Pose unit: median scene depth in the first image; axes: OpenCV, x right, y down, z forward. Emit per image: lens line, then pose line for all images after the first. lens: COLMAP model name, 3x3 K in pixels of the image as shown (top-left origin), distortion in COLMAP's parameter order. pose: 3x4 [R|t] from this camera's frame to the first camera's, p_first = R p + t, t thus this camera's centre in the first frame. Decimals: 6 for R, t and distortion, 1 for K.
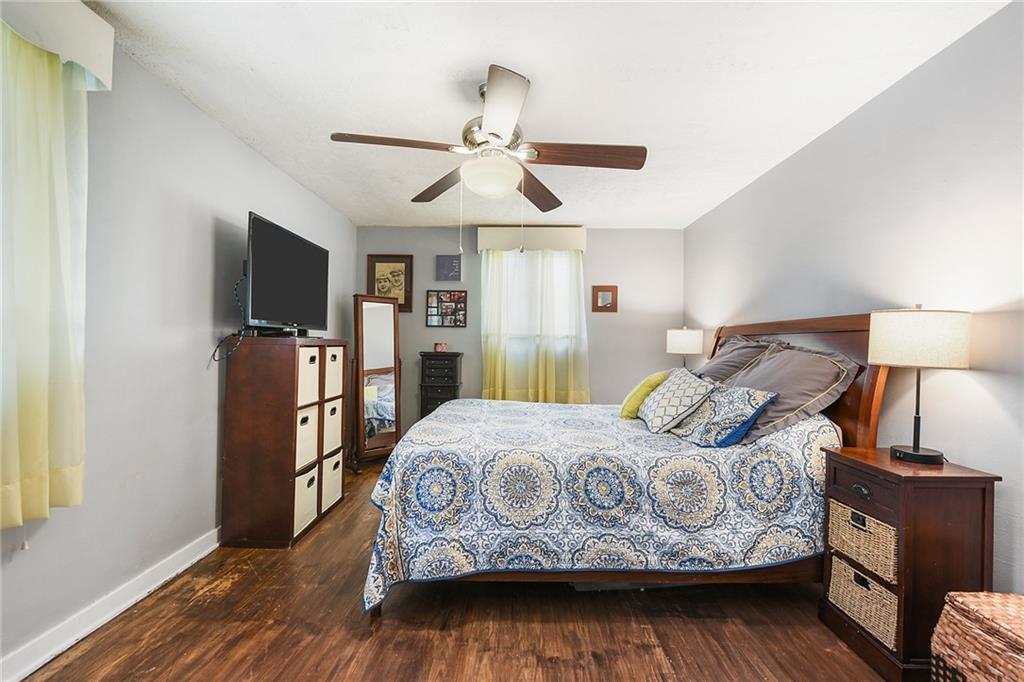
lens RADIAL K [[447.5, 0, 512.0], [0, 447.5, 341.0], [0, 0, 1]] dist [-0.000520, -0.003312]
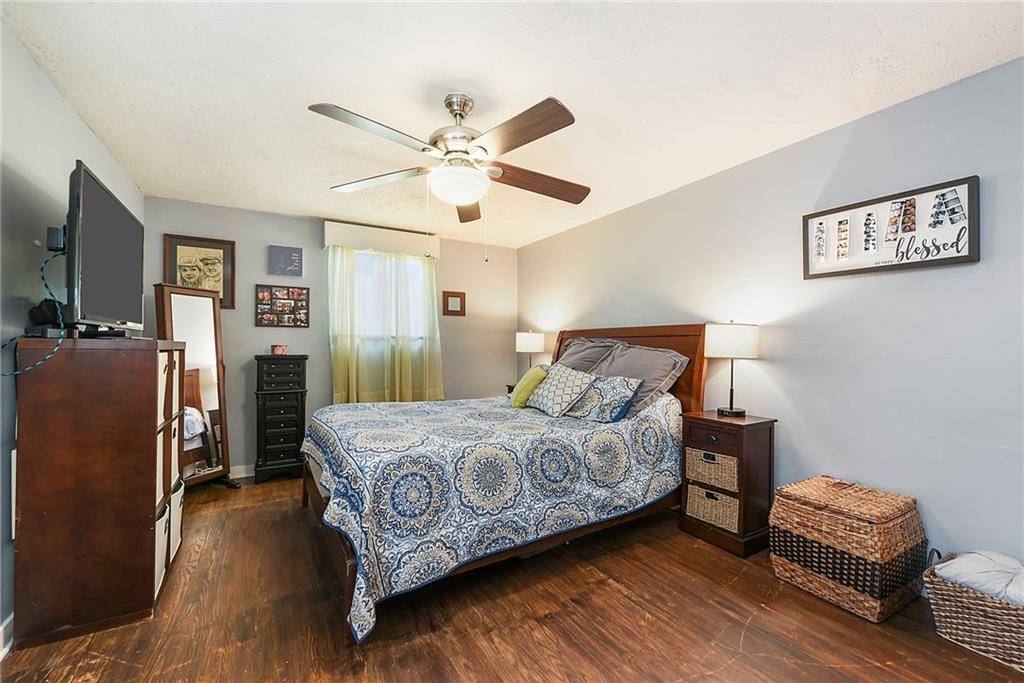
lens RADIAL K [[414.2, 0, 518.4], [0, 414.2, 346.4], [0, 0, 1]] dist [-0.001159, -0.000799]
pose [[0.847752, -0.009125, 0.530315, -0.462275], [0.002004, 0.999900, 0.014001, -0.006958], [-0.530390, -0.010807, 0.847685, 0.111710]]
